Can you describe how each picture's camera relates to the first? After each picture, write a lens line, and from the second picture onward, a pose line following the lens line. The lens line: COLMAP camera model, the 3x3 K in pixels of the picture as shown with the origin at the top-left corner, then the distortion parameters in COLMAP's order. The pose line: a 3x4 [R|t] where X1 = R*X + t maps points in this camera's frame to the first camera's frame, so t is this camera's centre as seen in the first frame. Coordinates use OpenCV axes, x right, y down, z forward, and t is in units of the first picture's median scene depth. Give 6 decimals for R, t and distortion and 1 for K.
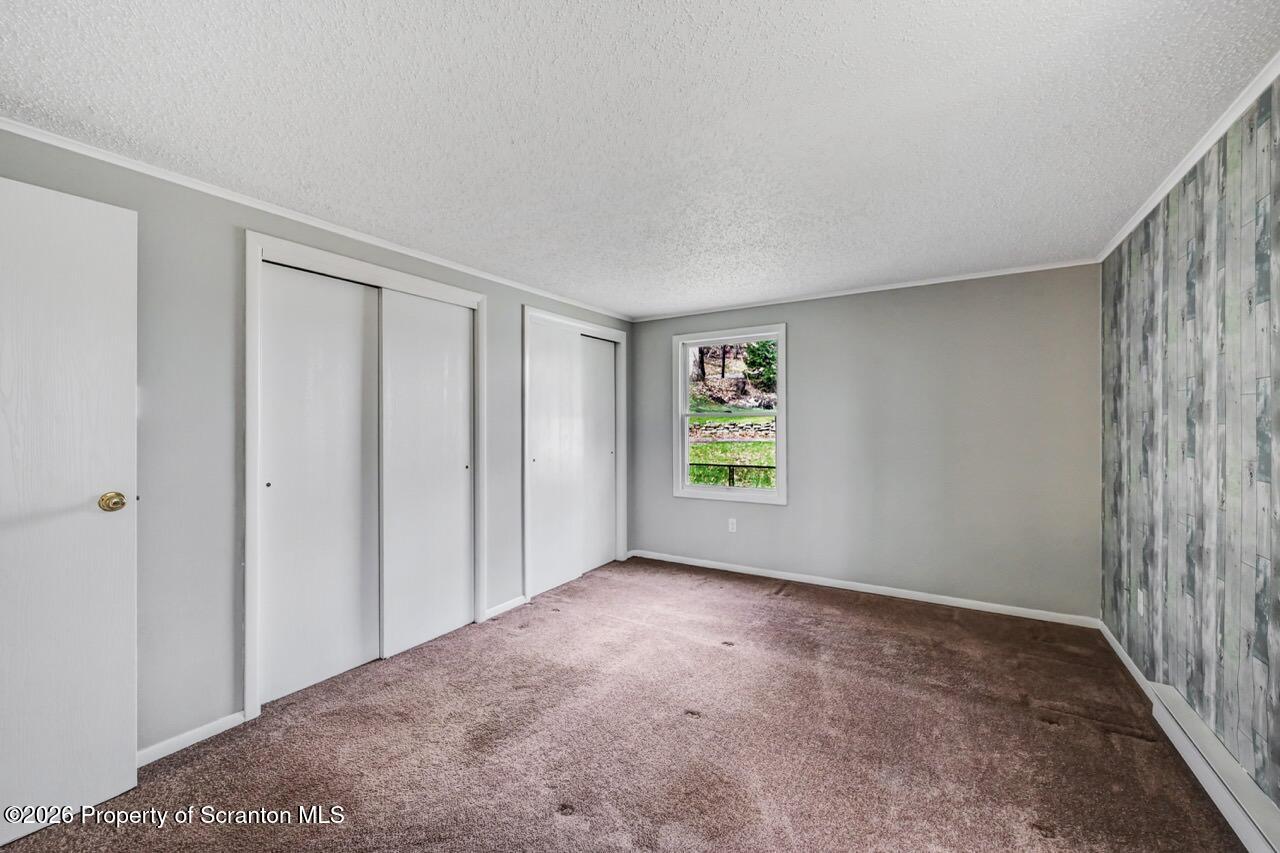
lens RADIAL K [[503.0, 0, 636.2], [0, 503.0, 422.5], [0, 0, 1]] dist [-0.002330, 0.000272]
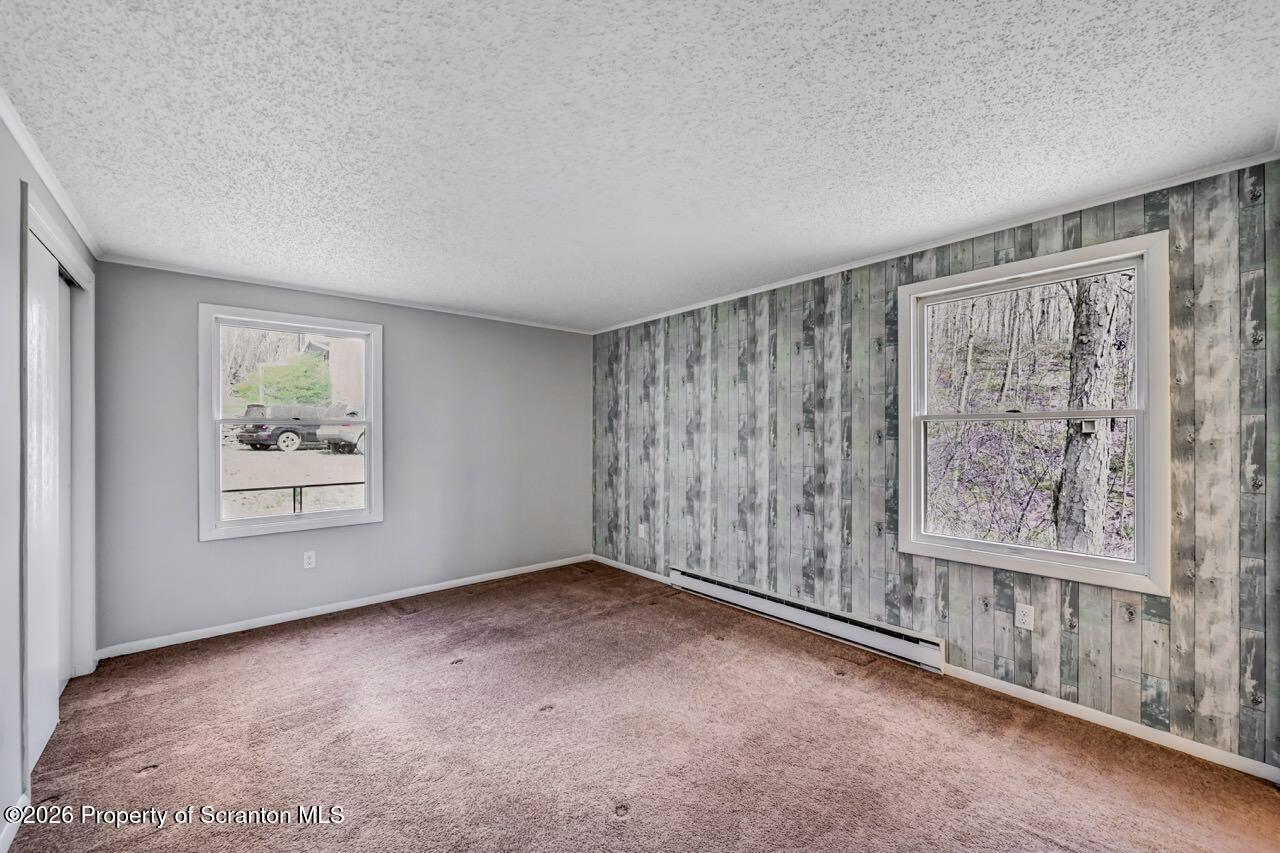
lens RADIAL K [[503.0, 0, 644.1], [0, 503.0, 434.7], [0, 0, 1]] dist [-0.002330, 0.000272]
pose [[0.298327, -0.000009, 0.954464, -0.701068], [0.000009, 1.000000, 0.000007, 0.006763], [-0.954464, 0.000006, 0.298327, 0.418318]]
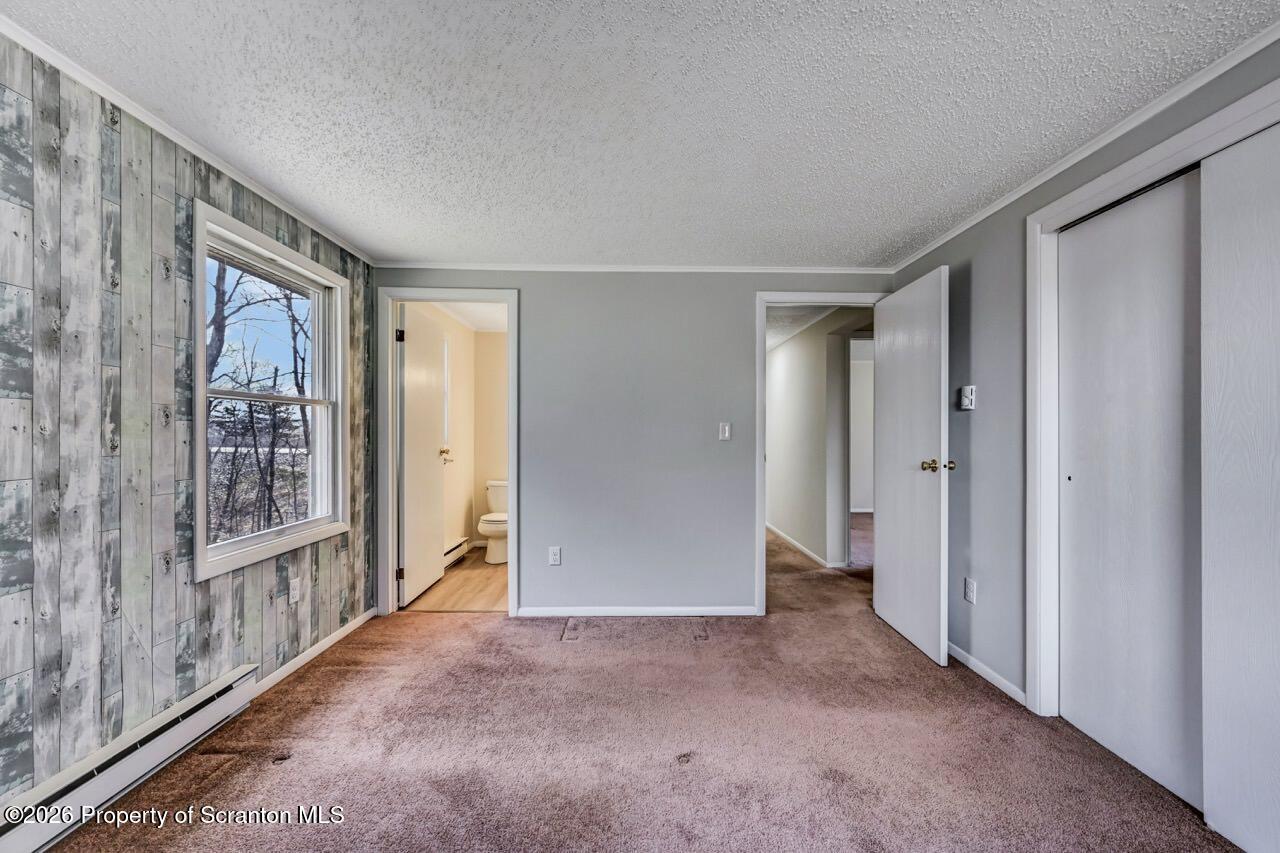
lens RADIAL K [[503.0, 0, 639.8], [0, 503.0, 432.0], [0, 0, 1]] dist [-0.002330, 0.000272]
pose [[-0.849369, 0.001692, -0.527797, 0.342801], [0.001889, 0.999998, 0.000166, 0.036242], [0.527797, -0.000856, -0.849370, 1.207142]]
